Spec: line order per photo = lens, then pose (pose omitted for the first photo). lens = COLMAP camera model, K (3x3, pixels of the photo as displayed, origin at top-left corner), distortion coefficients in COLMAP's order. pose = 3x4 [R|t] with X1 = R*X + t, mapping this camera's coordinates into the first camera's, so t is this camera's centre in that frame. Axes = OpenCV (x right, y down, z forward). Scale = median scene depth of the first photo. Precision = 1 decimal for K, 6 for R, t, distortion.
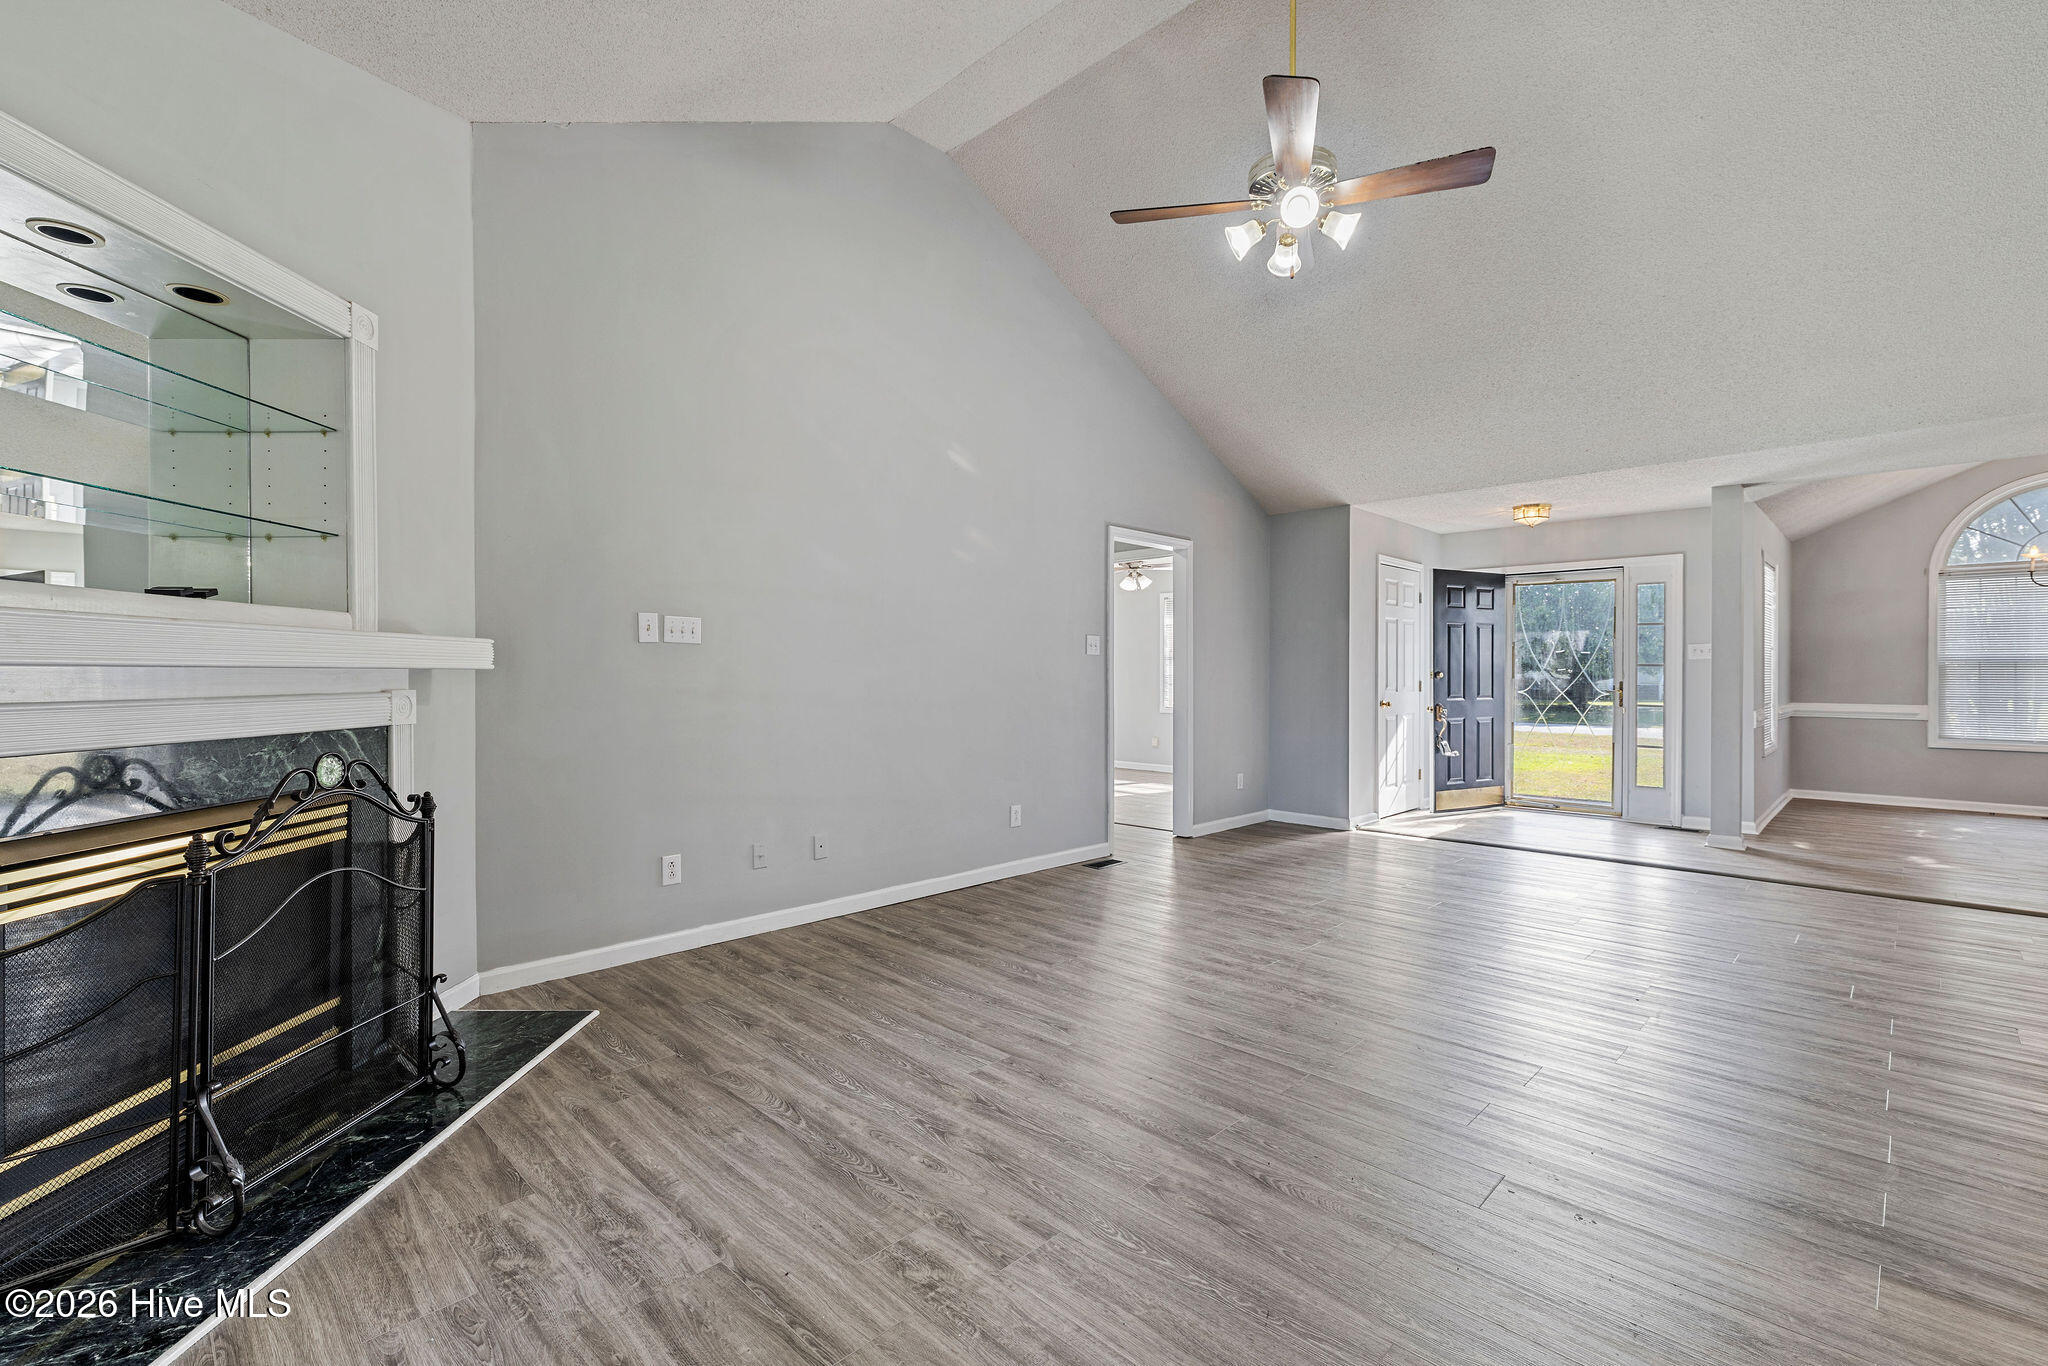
lens RADIAL K [[901.9, 0, 1036.0], [0, 901.9, 673.7], [0, 0, 1]] dist [-0.000809, 0.002149]
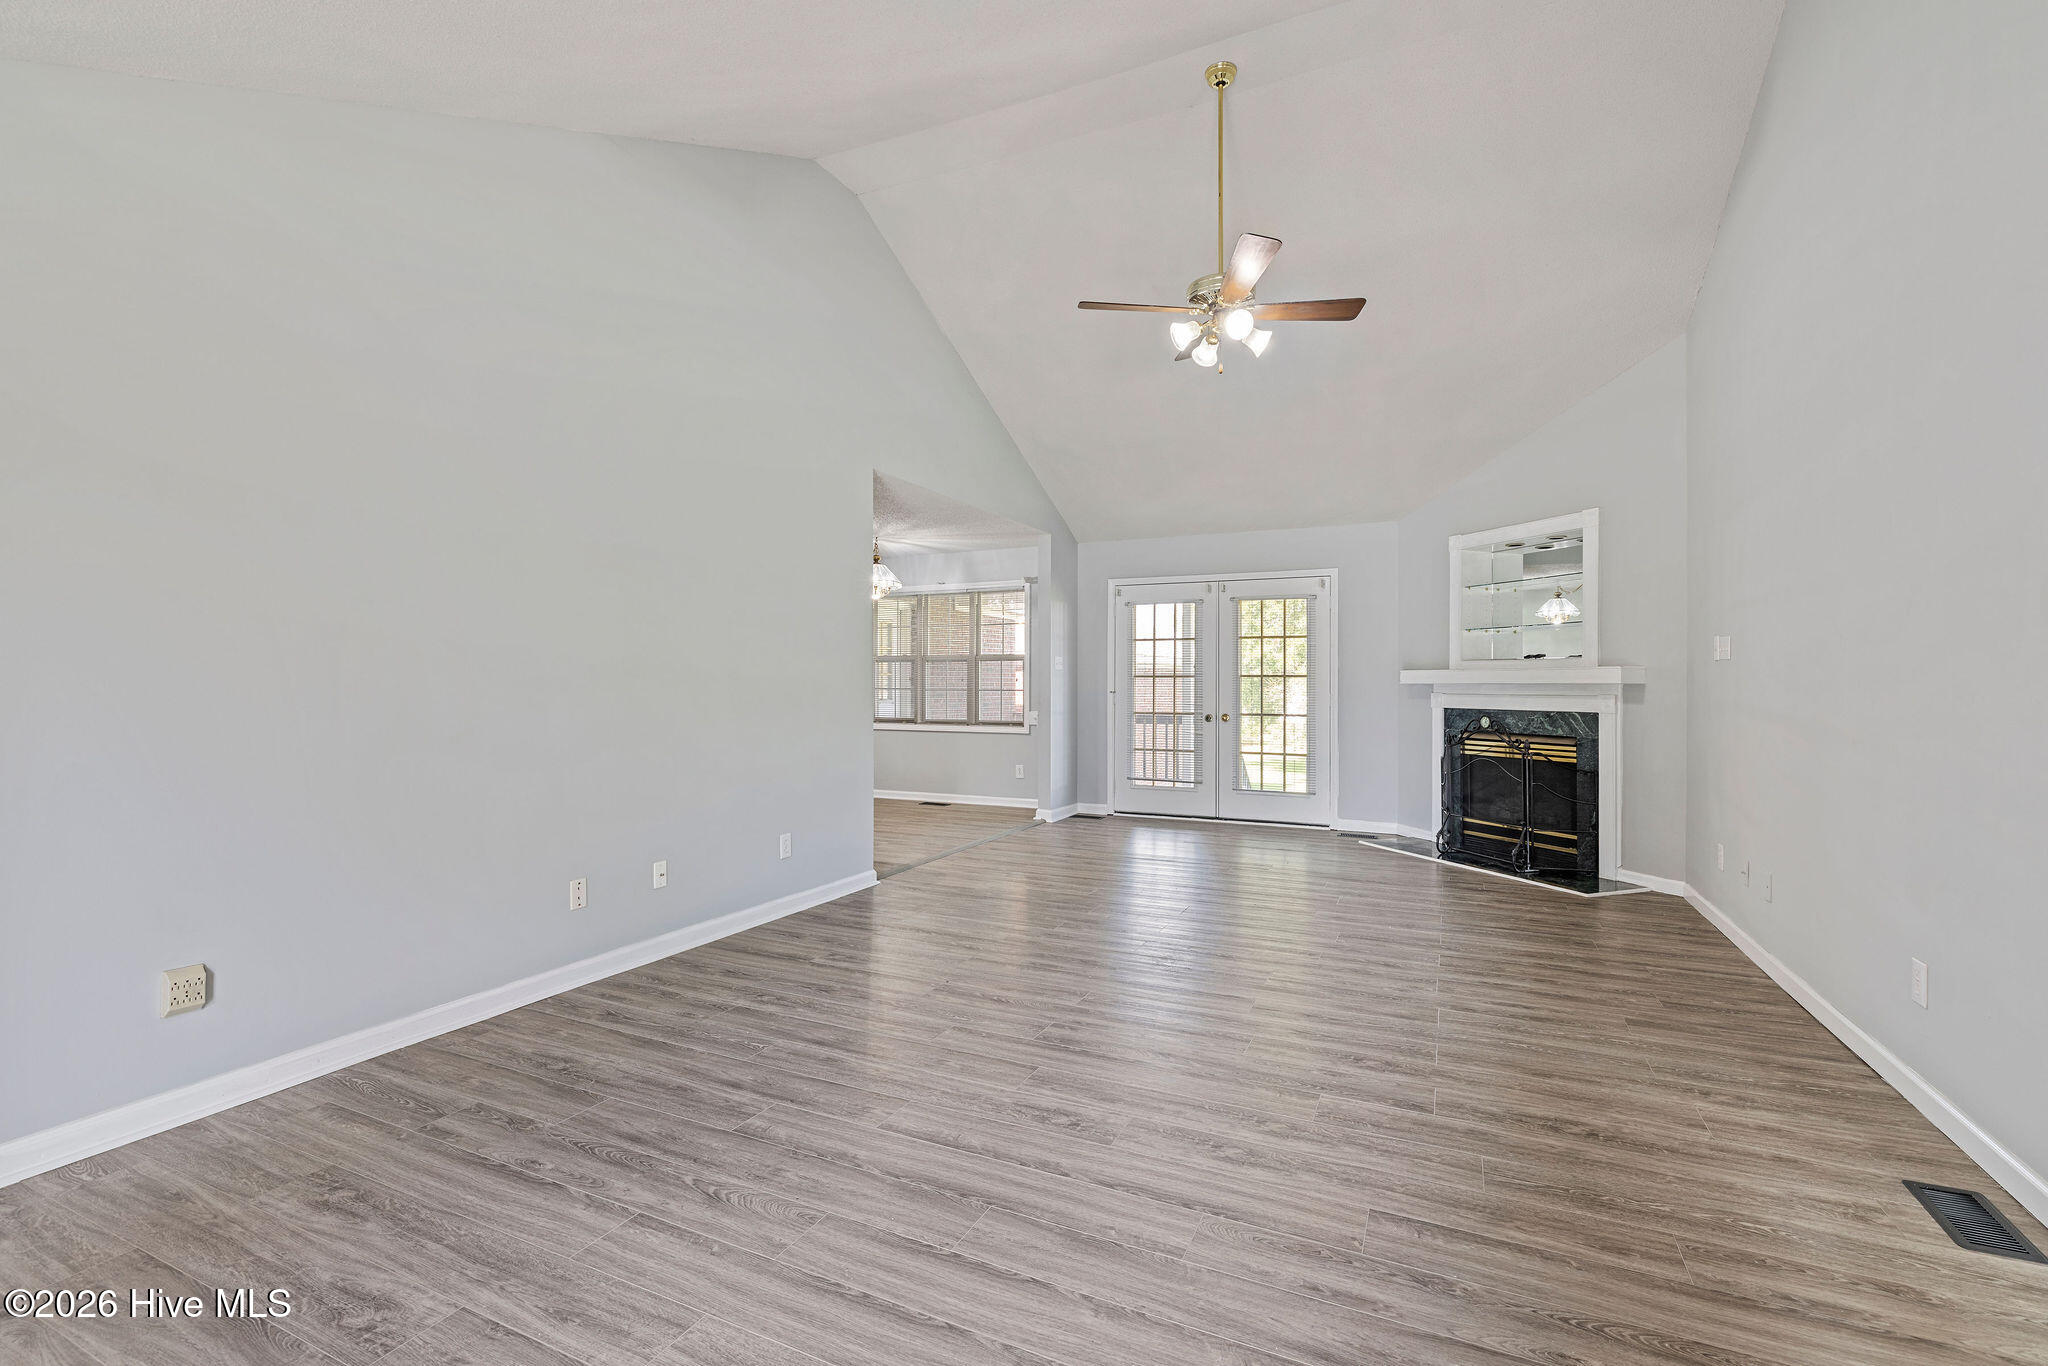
lens RADIAL K [[901.9, 0, 1033.6], [0, 901.9, 681.1], [0, 0, 1]] dist [-0.000809, 0.002149]
pose [[-0.946273, -0.010036, -0.323214, 1.020359], [-0.009060, 0.999949, -0.004524, 0.007243], [0.323242, -0.001353, -0.946315, 2.296389]]
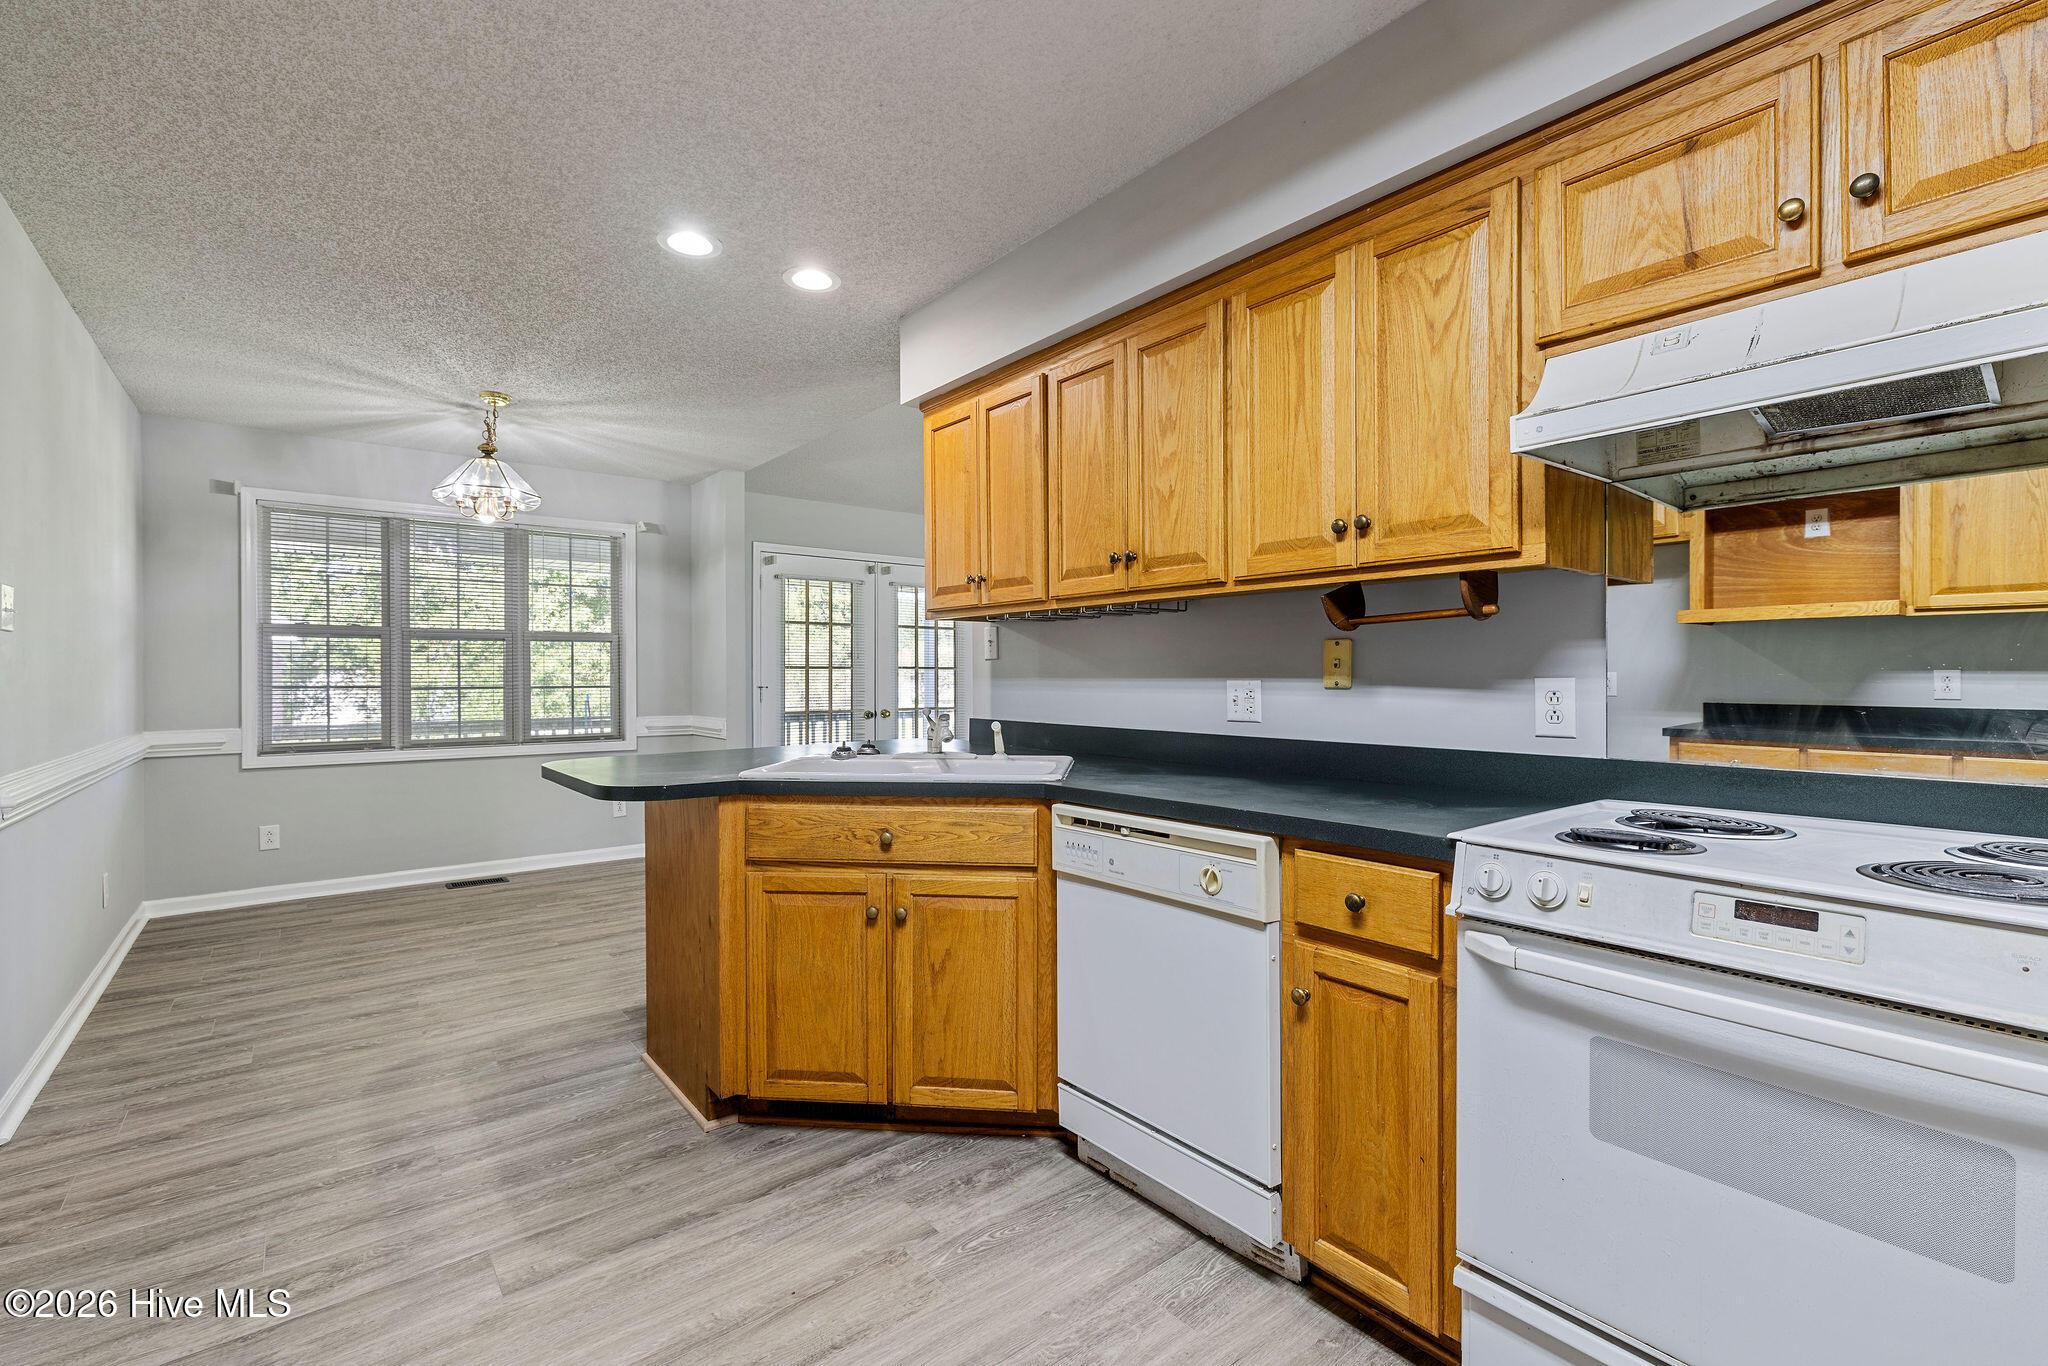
lens RADIAL K [[901.9, 0, 1025.2], [0, 901.9, 686.3], [0, 0, 1]] dist [-0.000809, 0.002149]
pose [[-0.129585, 0.017700, -0.991410, 1.946928], [-0.010360, 0.999762, 0.019204, -0.024507], [0.991514, 0.012759, -0.129371, 0.697774]]
